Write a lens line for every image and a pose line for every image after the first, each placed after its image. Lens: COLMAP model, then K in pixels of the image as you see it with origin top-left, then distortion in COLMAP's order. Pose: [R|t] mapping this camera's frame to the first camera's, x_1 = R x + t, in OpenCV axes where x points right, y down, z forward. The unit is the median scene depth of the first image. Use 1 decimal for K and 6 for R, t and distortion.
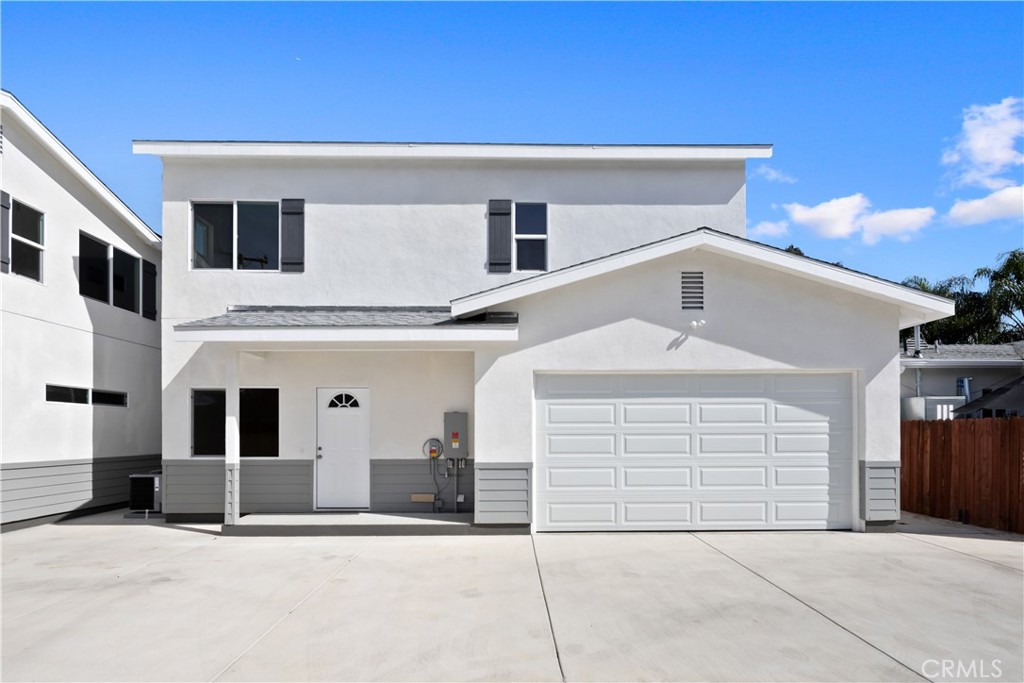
lens RADIAL K [[505.2, 0, 512.1], [0, 505.2, 434.8], [0, 0, 1]] dist [0.000186, -0.000197]
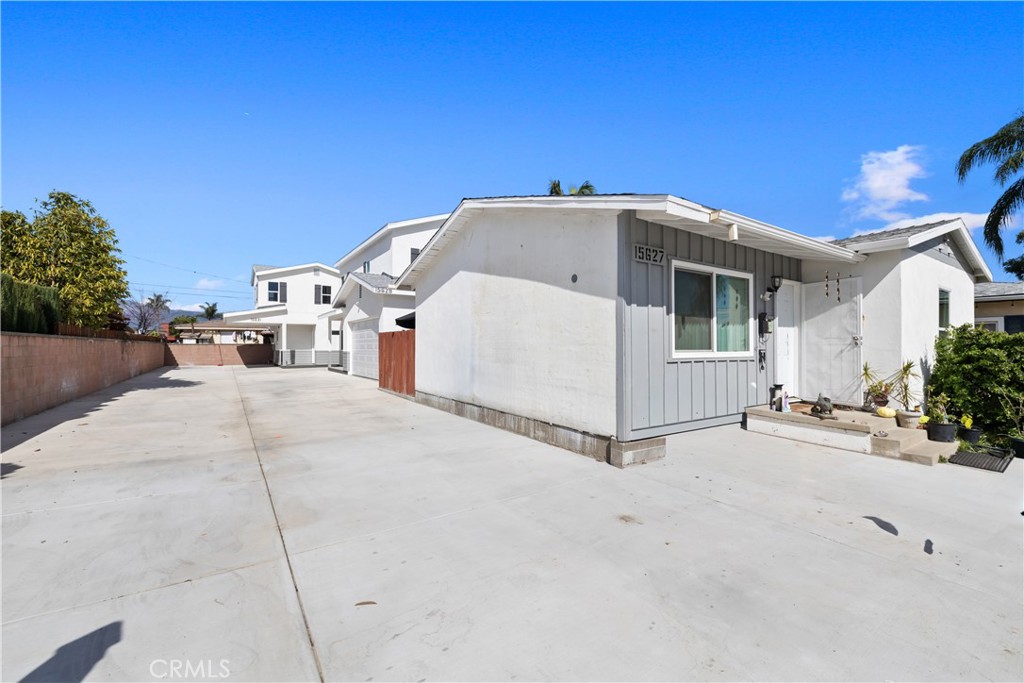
lens RADIAL K [[434.7, 0, 512.0], [0, 434.7, 341.5], [0, 0, 1]] dist [-0.007901, 0.000203]
pose [[0.538839, -0.009569, -0.842355, 2.629853], [0.005695, 0.999954, -0.007716, 0.016957], [0.842390, -0.000640, 0.538868, 0.378648]]
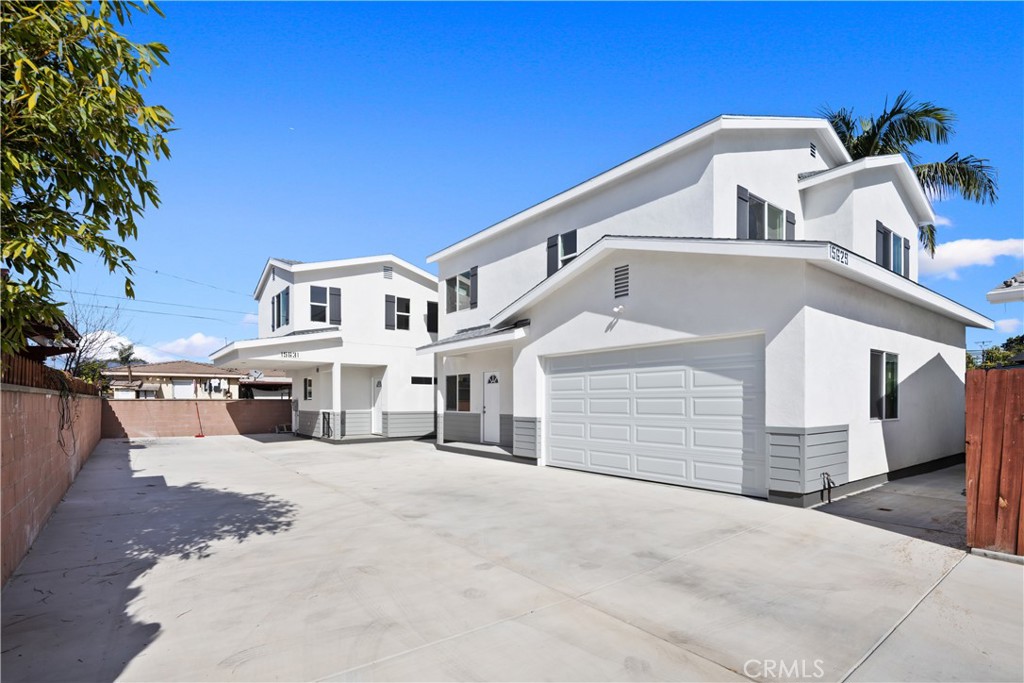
lens RADIAL K [[502.2, 0, 502.8], [0, 502.2, 402.3], [0, 0, 1]] dist [0.002042, 0.000285]
pose [[0.583932, 0.003295, -0.811796, 1.095579], [0.003628, 0.999971, 0.006669, -0.000901], [0.811794, -0.006839, 0.583903, 0.045224]]
